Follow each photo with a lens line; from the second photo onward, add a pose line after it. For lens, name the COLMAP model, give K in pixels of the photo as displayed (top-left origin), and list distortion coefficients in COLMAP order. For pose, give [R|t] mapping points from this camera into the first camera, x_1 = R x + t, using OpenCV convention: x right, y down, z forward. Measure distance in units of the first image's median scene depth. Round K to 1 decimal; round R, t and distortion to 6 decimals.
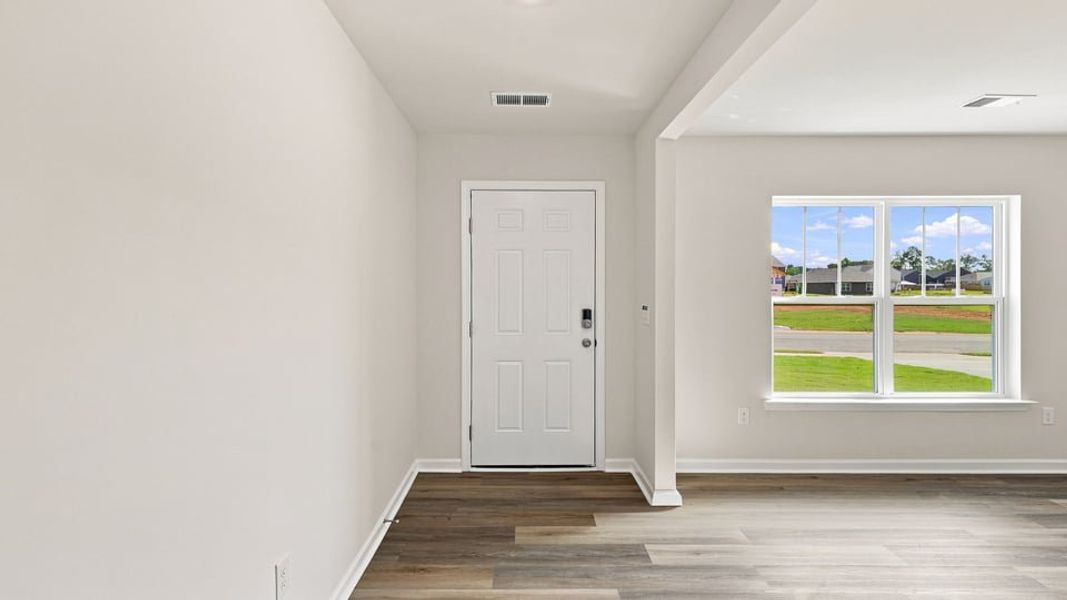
lens RADIAL K [[450.9, 0, 527.5], [0, 450.9, 290.4], [0, 0, 1]] dist [0.000166, -0.001091]
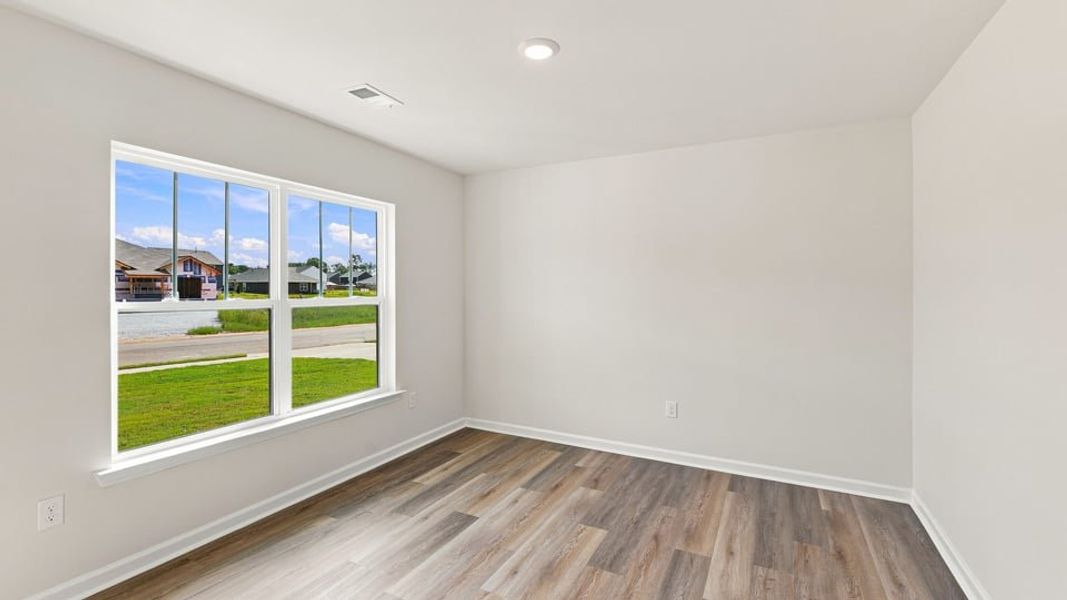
lens RADIAL K [[450.9, 0, 527.5], [0, 450.9, 290.5], [0, 0, 1]] dist [0.000166, -0.001091]
pose [[0.448704, -0.000858, 0.893680, 0.244272], [-0.000578, 0.999999, 0.001250, -0.003317], [-0.893680, -0.001077, 0.448703, 0.206992]]
